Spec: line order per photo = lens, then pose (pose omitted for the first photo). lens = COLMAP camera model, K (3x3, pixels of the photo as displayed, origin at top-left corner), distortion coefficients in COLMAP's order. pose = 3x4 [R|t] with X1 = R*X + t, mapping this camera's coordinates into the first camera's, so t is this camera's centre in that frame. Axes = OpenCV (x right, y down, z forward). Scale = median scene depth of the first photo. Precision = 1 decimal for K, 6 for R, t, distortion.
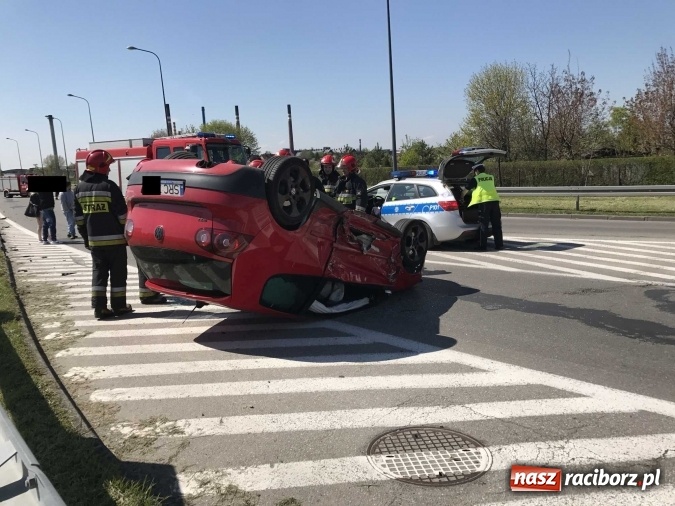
lens RADIAL K [[559.4, 0, 337.5], [0, 559.4, 253.0], [0, 0, 1]] dist [0.027528, -0.011091]
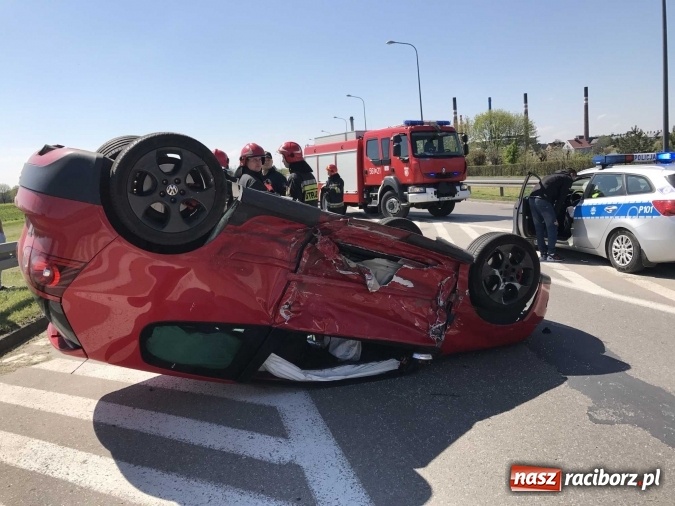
lens RADIAL K [[559.4, 0, 337.5], [0, 559.4, 253.0], [0, 0, 1]] dist [0.027528, -0.011091]
pose [[0.878158, 0.053437, -0.475377, 0.326764], [-0.047160, 0.998571, 0.025131, -0.057710], [0.476041, 0.000350, 0.879423, 0.479121]]
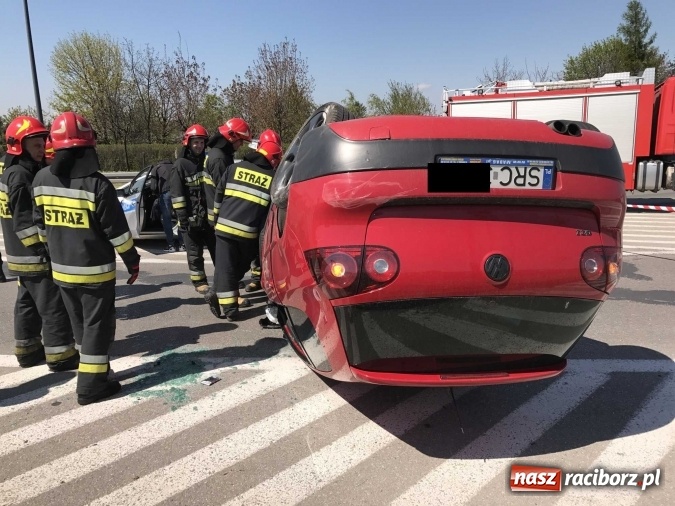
lens RADIAL K [[559.4, 0, 337.5], [0, 559.4, 253.0], [0, 0, 1]] dist [0.027528, -0.011091]
pose [[0.708676, -0.109623, 0.696966, -0.641243], [0.091620, 0.993790, 0.063151, -0.077472], [-0.699560, 0.019102, 0.714318, 0.638937]]
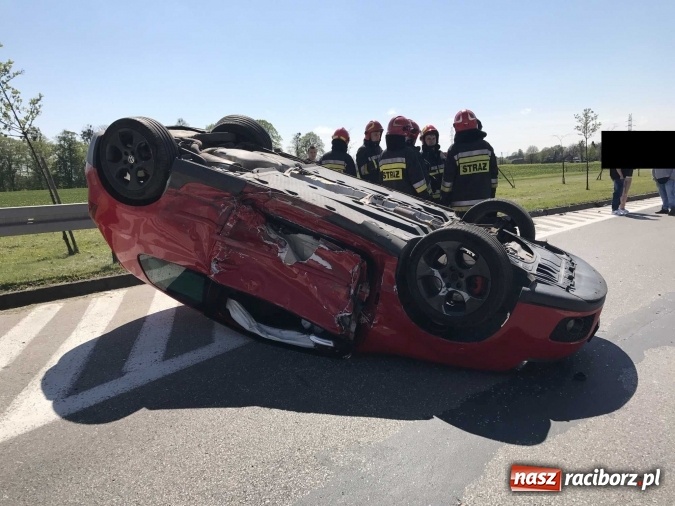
lens RADIAL K [[559.4, 0, 337.5], [0, 559.4, 253.0], [0, 0, 1]] dist [0.027528, -0.011091]
pose [[0.193862, 0.189804, -0.962493, 0.717616], [-0.122628, 0.978099, 0.168182, -0.133672], [0.973334, 0.085424, 0.212891, 0.991714]]
